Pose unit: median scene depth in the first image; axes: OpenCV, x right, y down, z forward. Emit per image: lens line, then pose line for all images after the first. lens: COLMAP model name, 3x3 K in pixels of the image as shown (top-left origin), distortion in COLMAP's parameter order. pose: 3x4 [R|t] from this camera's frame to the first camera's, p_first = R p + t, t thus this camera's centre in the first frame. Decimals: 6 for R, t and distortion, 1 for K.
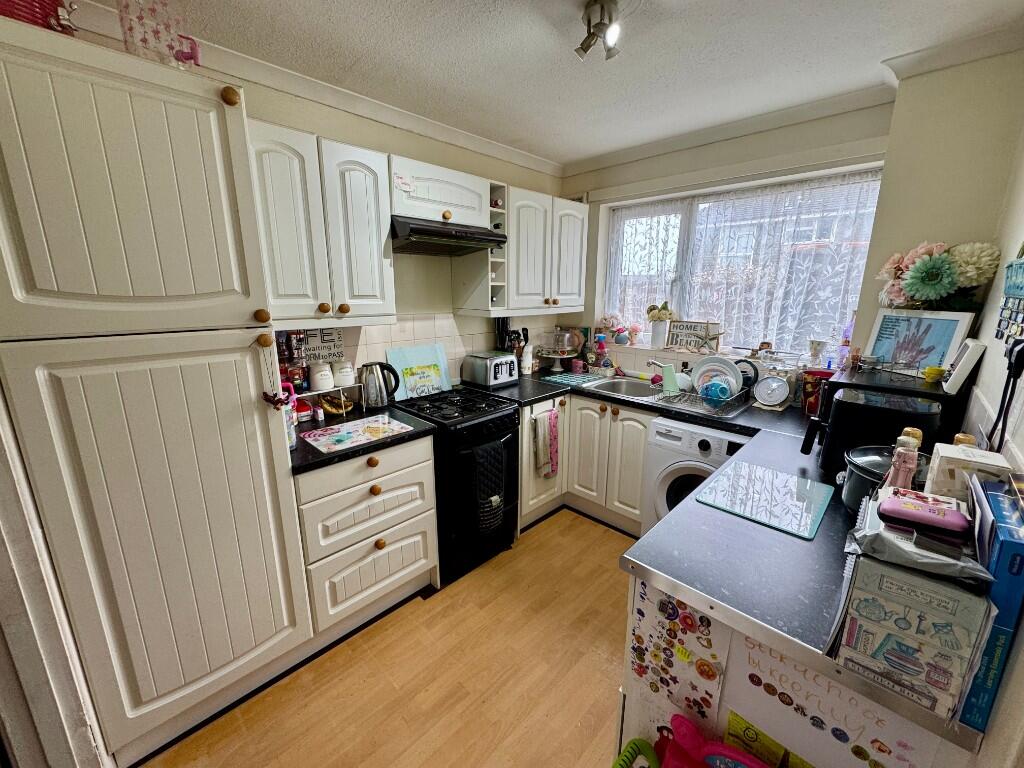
lens RADIAL K [[408.4, 0, 509.0], [0, 408.4, 380.4], [0, 0, 1]] dist [-0.002060, 0.000030]
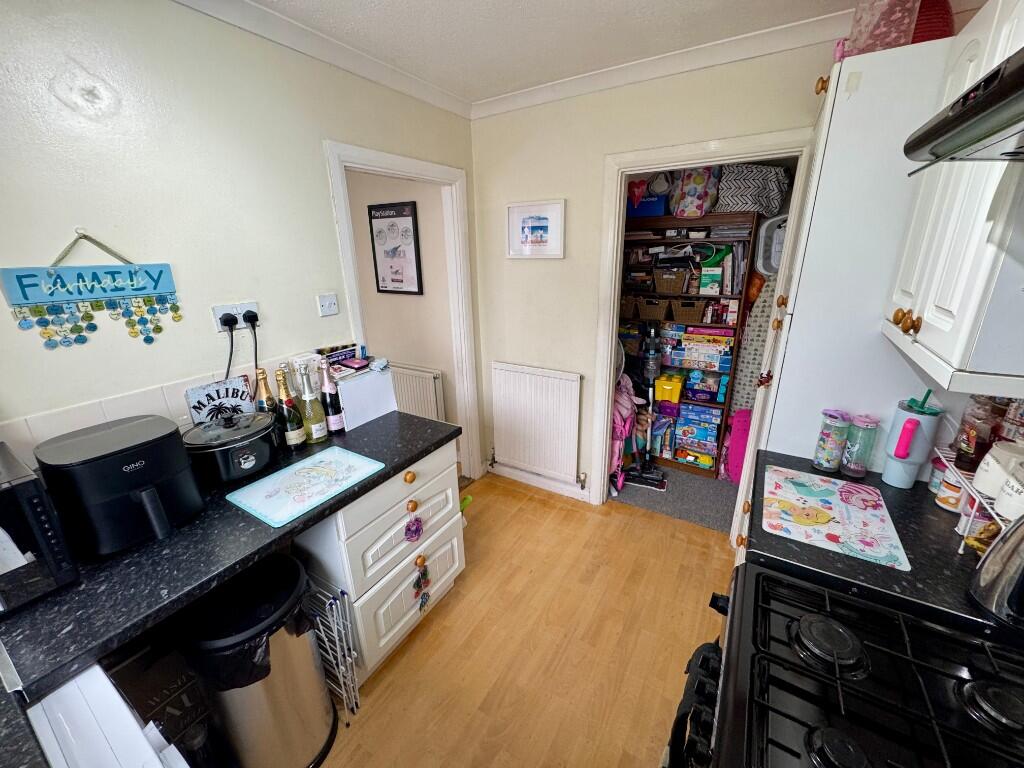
lens RADIAL K [[408.4, 0, 508.5], [0, 408.4, 382.4], [0, 0, 1]] dist [-0.002060, 0.000030]
pose [[-0.975480, 0.086422, -0.202413, 0.227019], [-0.028473, 0.862400, 0.505426, -0.355001], [0.218241, 0.498796, -0.838793, 1.332511]]
